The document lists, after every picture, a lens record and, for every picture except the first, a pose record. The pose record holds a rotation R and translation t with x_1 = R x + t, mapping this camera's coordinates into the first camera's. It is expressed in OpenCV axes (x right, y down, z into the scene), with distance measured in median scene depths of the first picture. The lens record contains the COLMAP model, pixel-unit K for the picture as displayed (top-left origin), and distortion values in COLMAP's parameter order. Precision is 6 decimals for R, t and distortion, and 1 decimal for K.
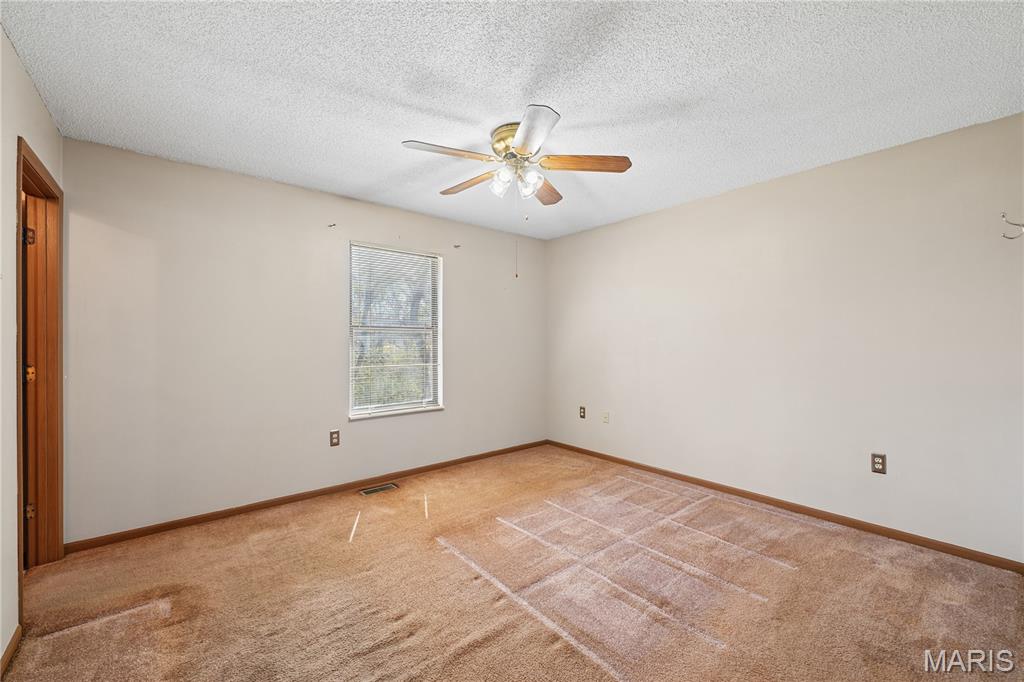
lens RADIAL K [[405.3, 0, 510.6], [0, 405.3, 344.8], [0, 0, 1]] dist [-0.000873, -0.000382]
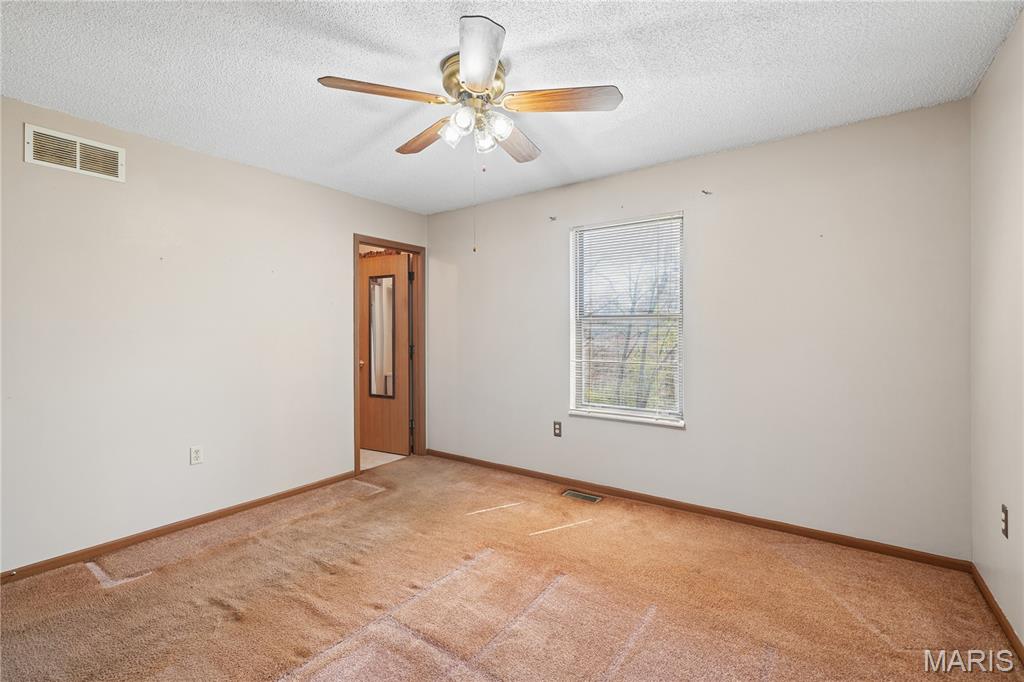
lens RADIAL K [[444.8, 0, 510.3], [0, 444.8, 338.4], [0, 0, 1]] dist [0.001205, 0.000120]
pose [[0.265291, 0.008661, -0.964129, 0.690043], [-0.009535, 0.999934, 0.006358, -0.000370], [0.964121, 0.007507, 0.265356, 0.681476]]
